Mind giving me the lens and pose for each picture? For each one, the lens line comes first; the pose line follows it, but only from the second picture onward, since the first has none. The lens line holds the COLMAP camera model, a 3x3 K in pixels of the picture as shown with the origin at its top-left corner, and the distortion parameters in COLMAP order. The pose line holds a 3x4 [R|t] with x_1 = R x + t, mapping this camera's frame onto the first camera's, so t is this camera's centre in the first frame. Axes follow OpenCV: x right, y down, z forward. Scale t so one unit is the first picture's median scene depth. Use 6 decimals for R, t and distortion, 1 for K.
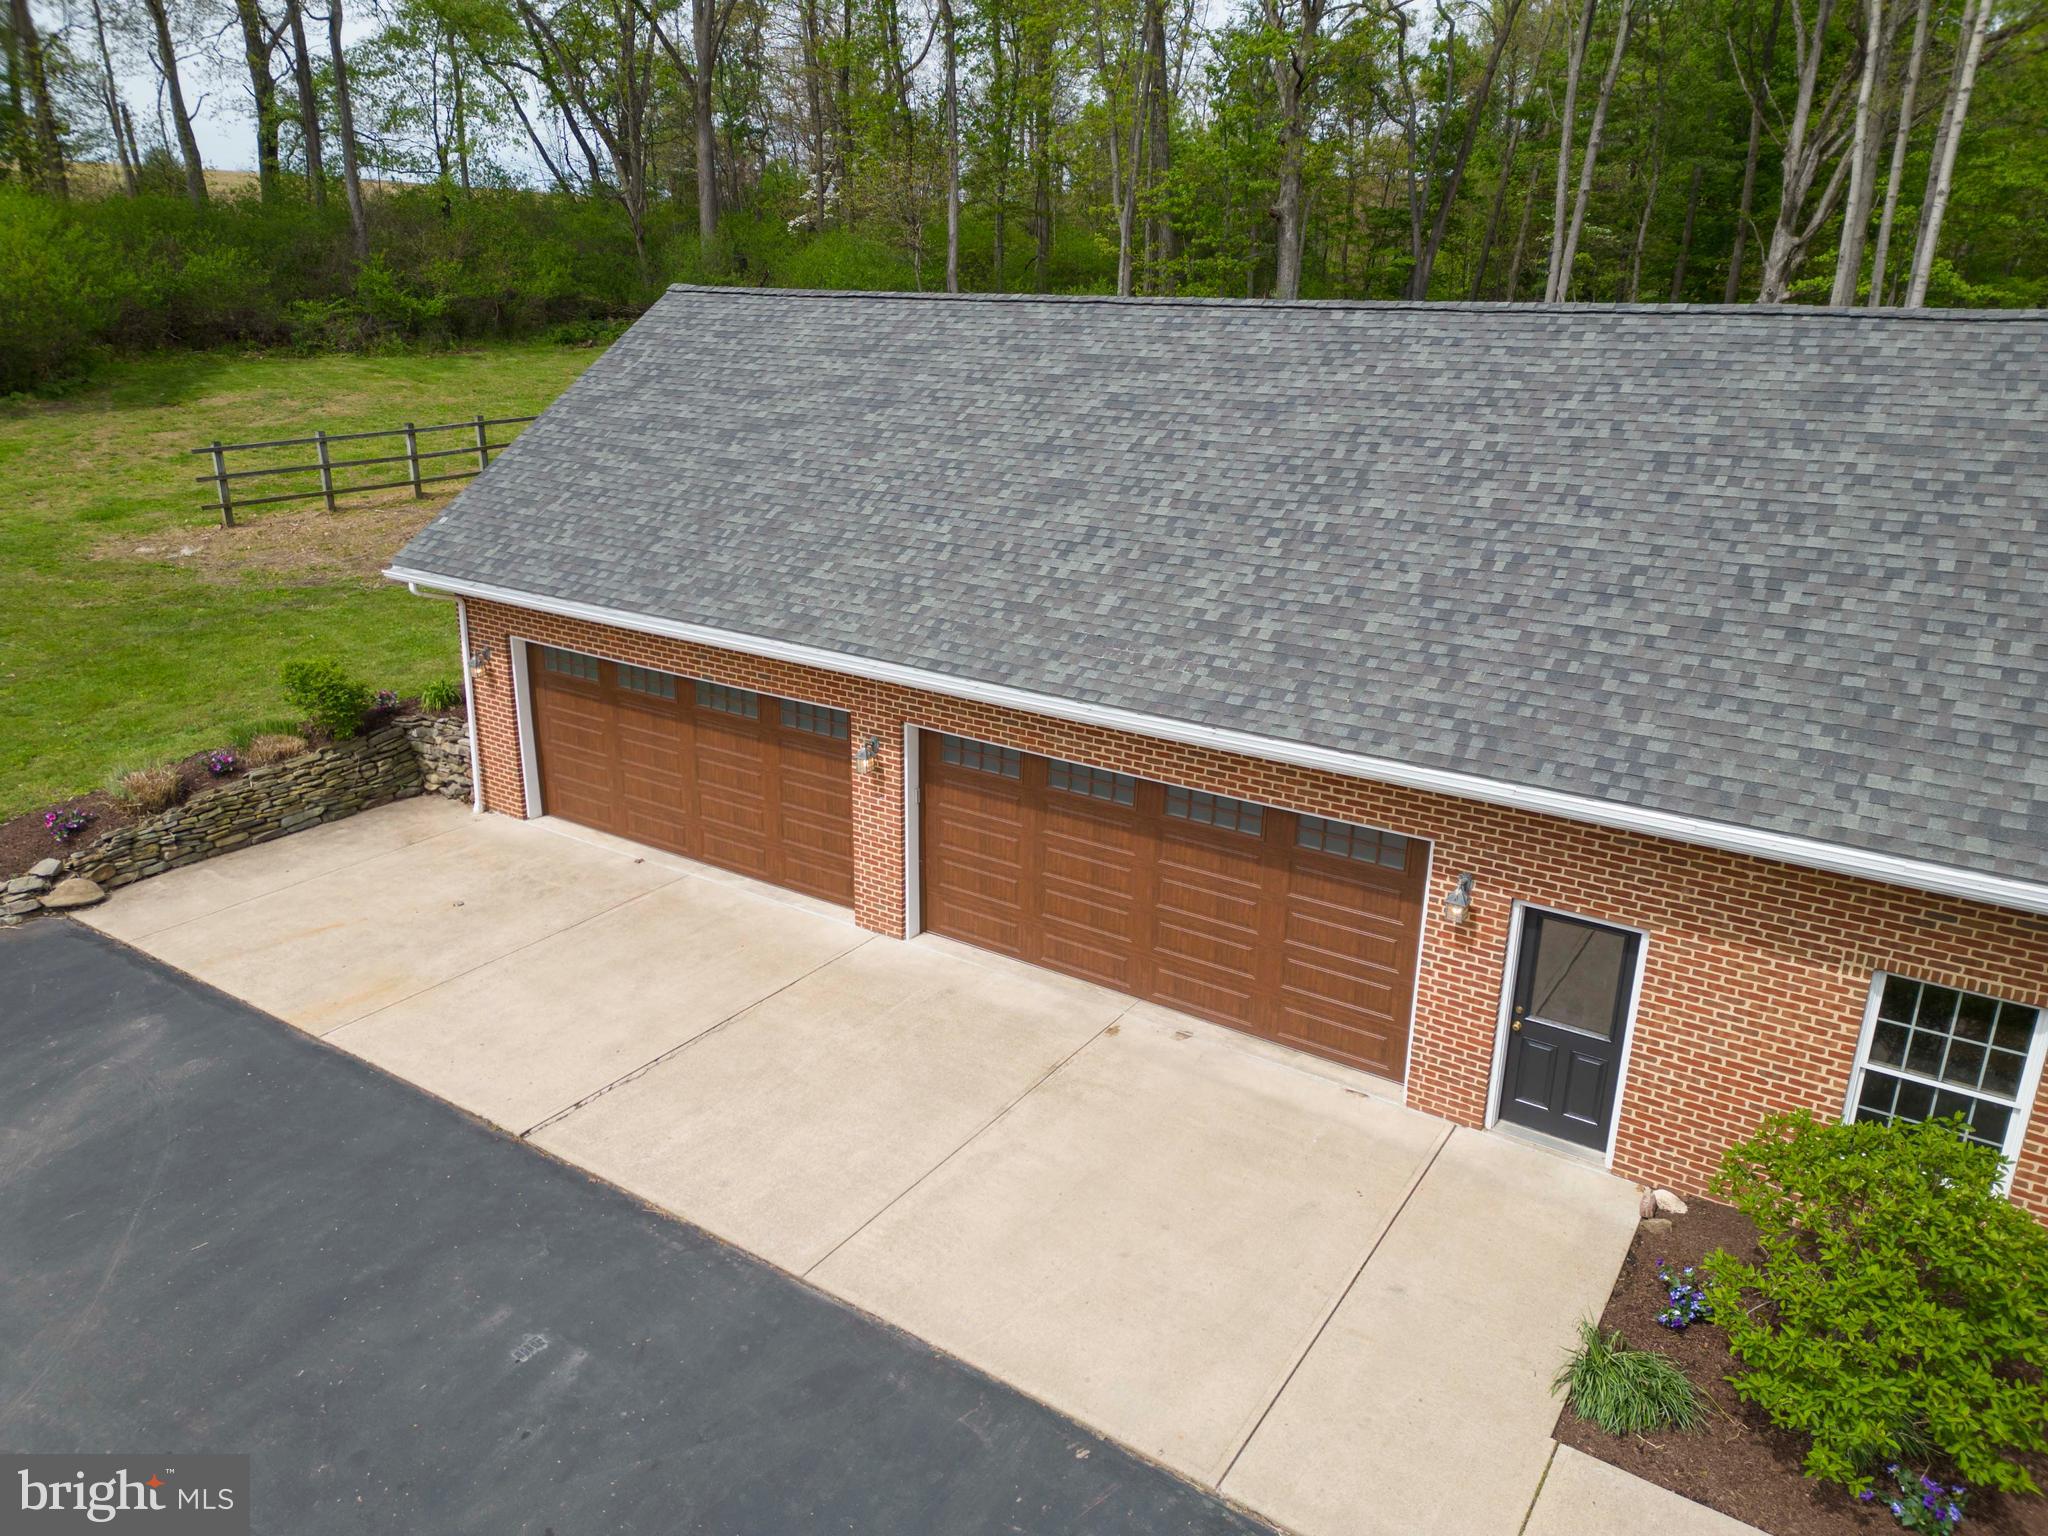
lens RADIAL K [[1421.0, 0, 1029.8], [0, 1421.0, 761.1], [0, 0, 1]] dist [0.088741, -0.086123]
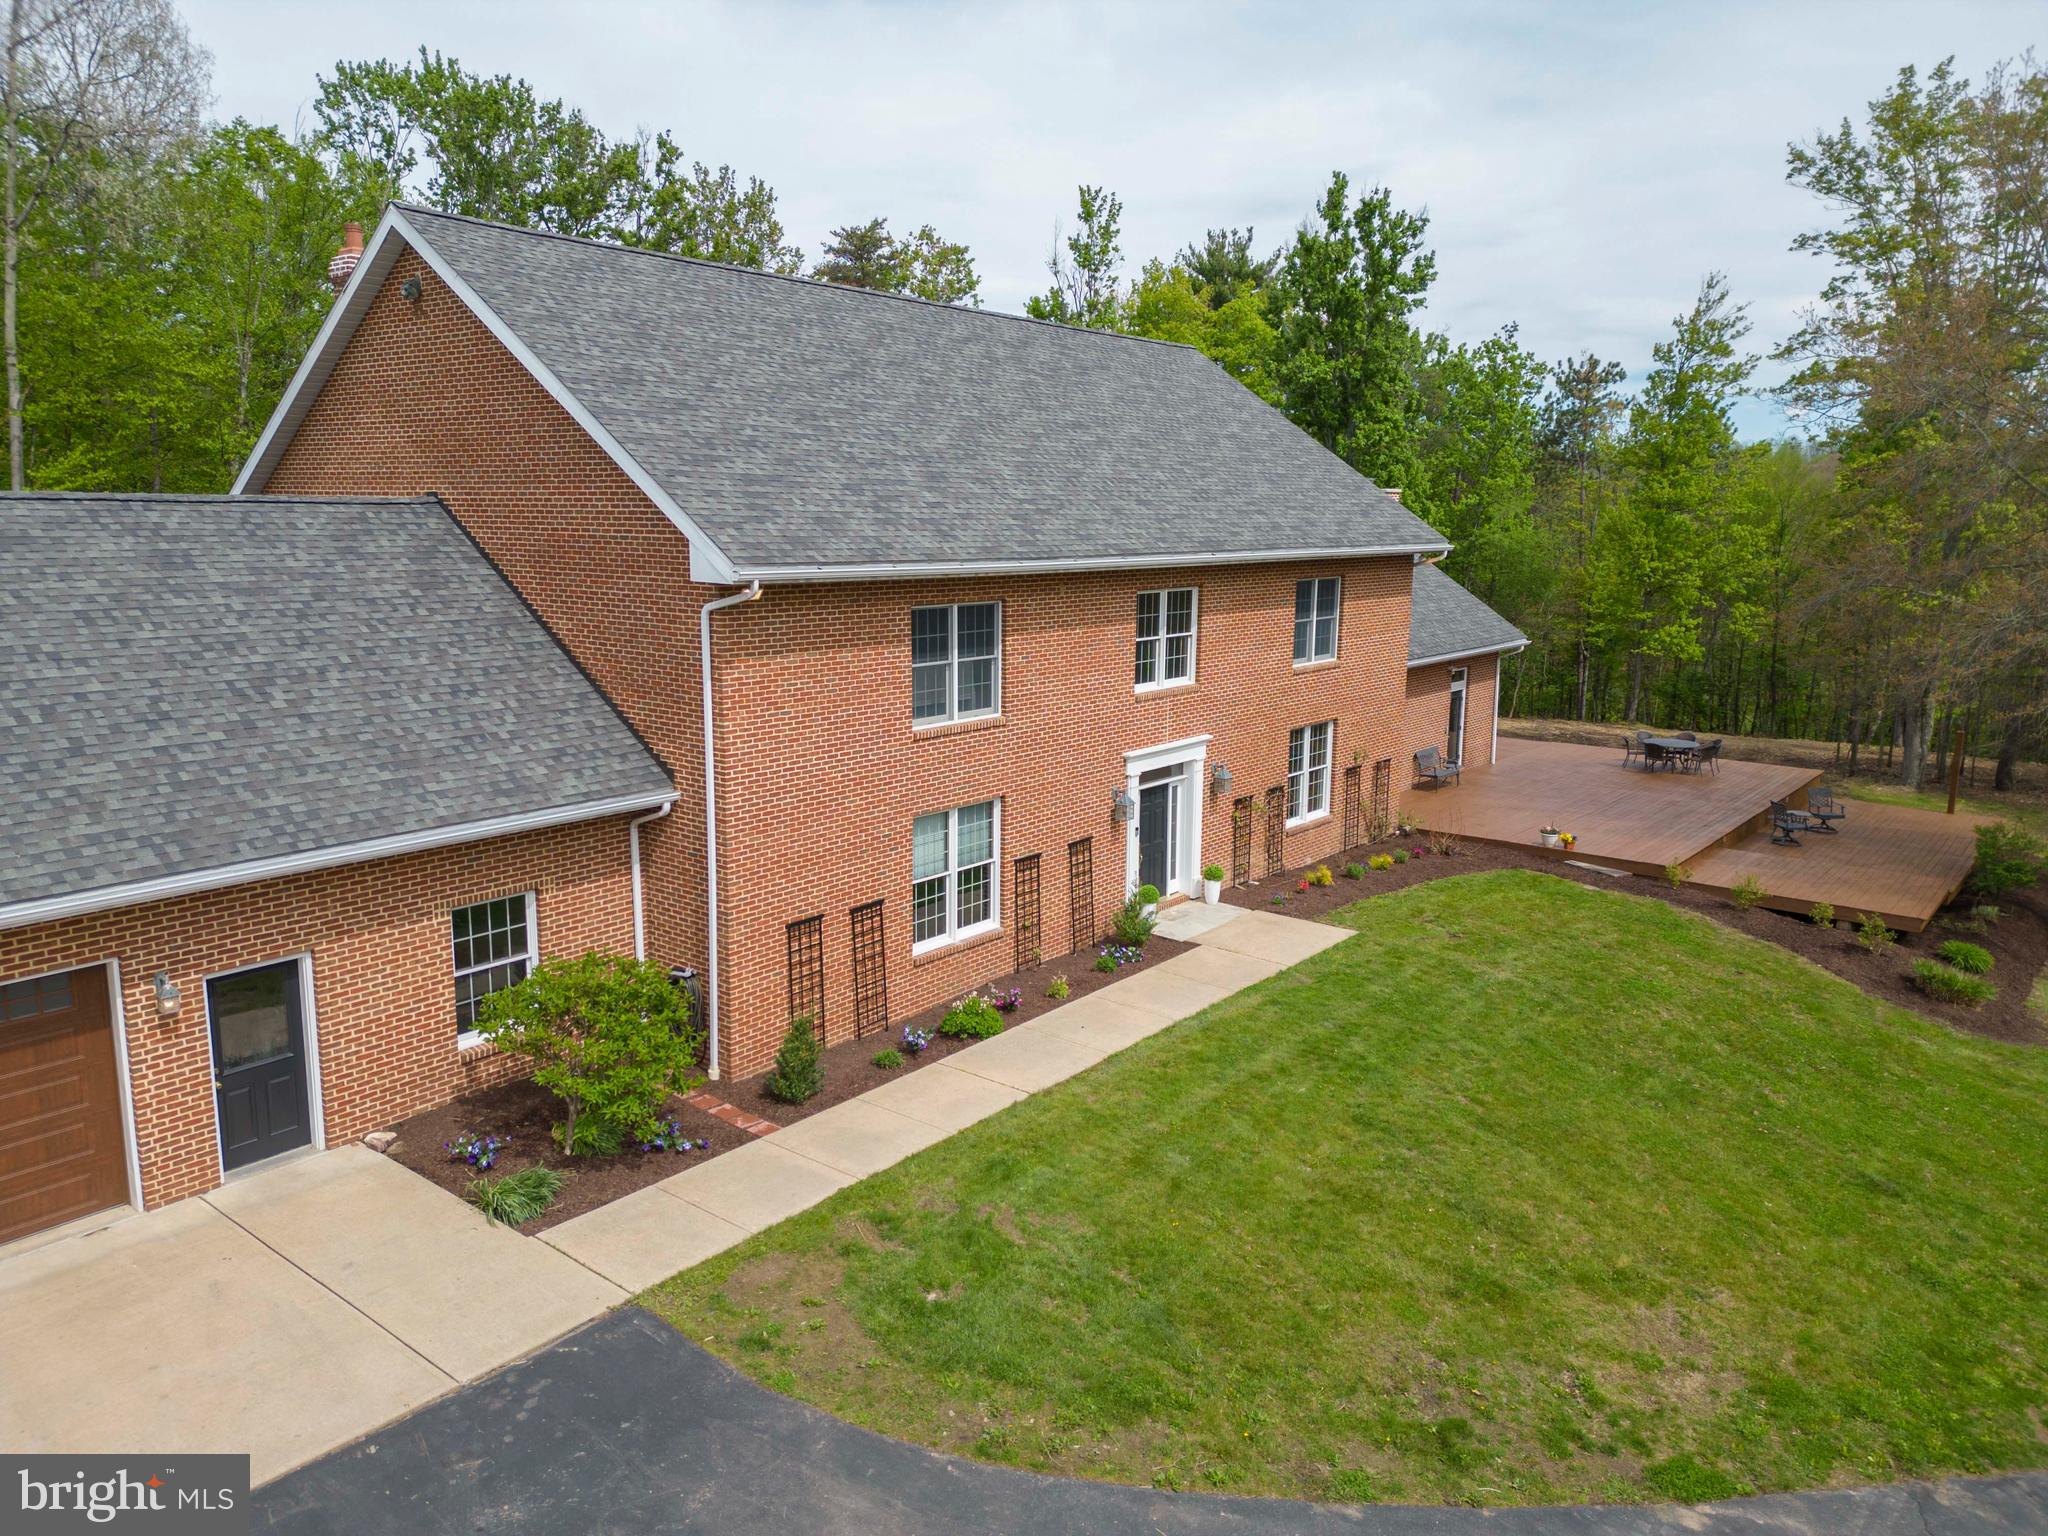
lens RADIAL K [[1417.8, 0, 1032.2], [0, 1417.8, 771.2], [0, 0, 1]] dist [0.086150, -0.097903]
pose [[0.084985, -0.195175, 0.977079, -0.699604], [0.306635, 0.938158, 0.160730, -0.041588], [-0.948026, 0.285947, 0.139577, 0.131153]]
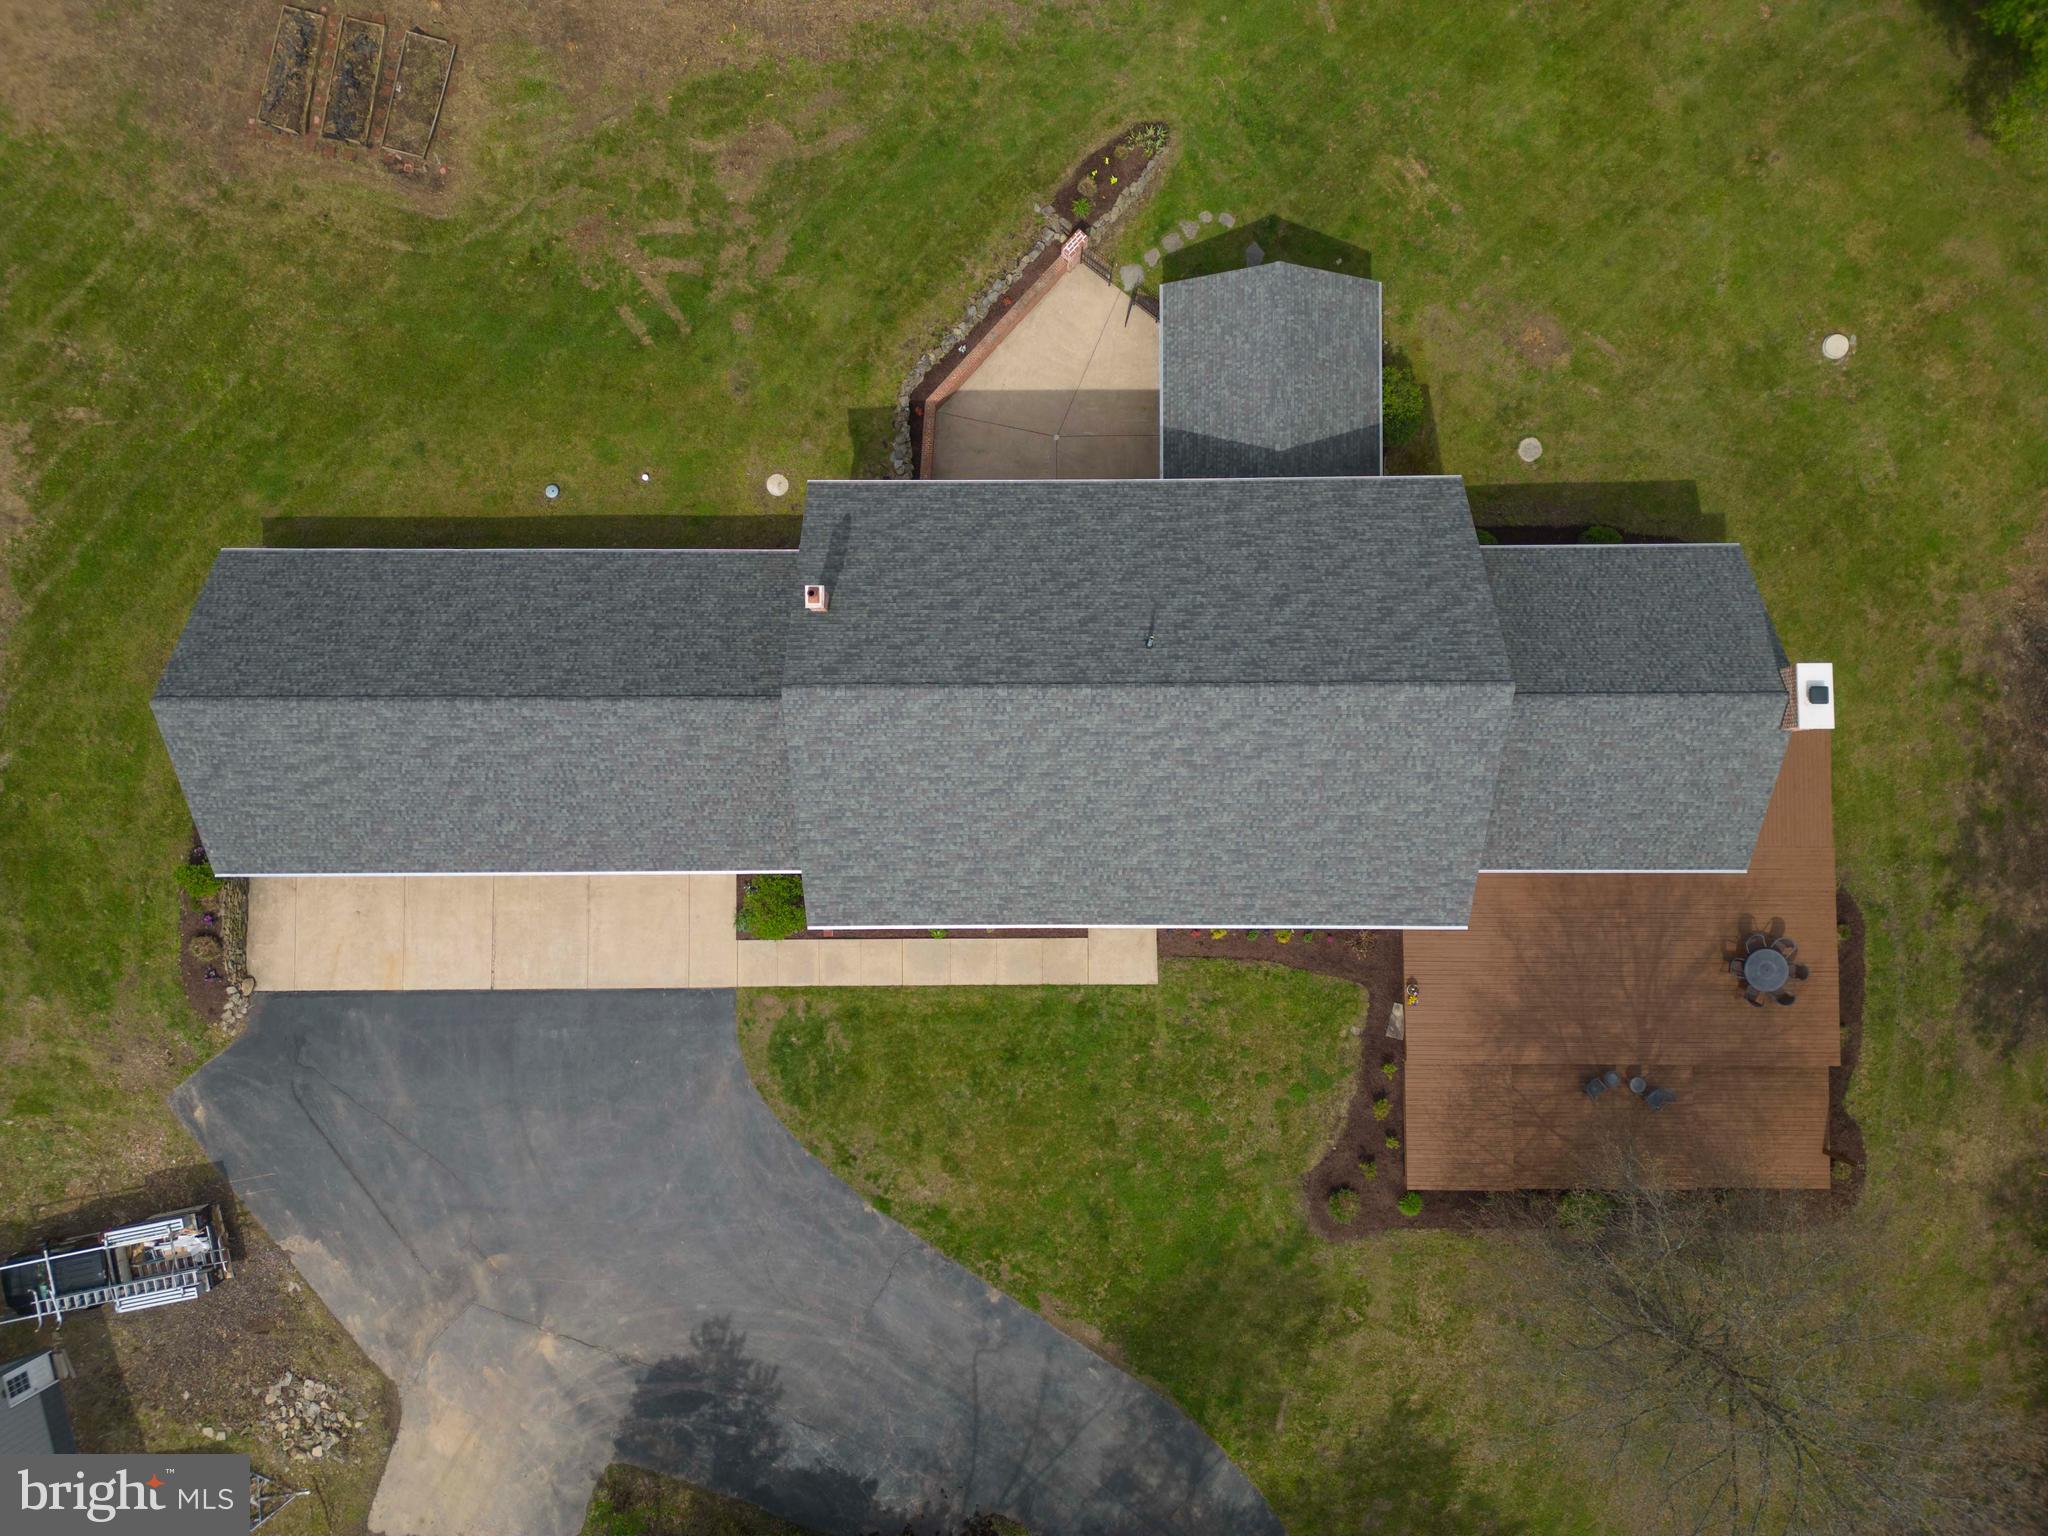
lens RADIAL K [[1409.9, 0, 1021.6], [0, 1409.9, 766.5], [0, 0, 1]] dist [0.071171, -0.053208]
pose [[0.828377, -0.560171, 0.000798, 1.185079], [0.194898, 0.289548, 0.937111, -3.281766], [-0.525173, -0.776125, 0.349031, -0.650764]]
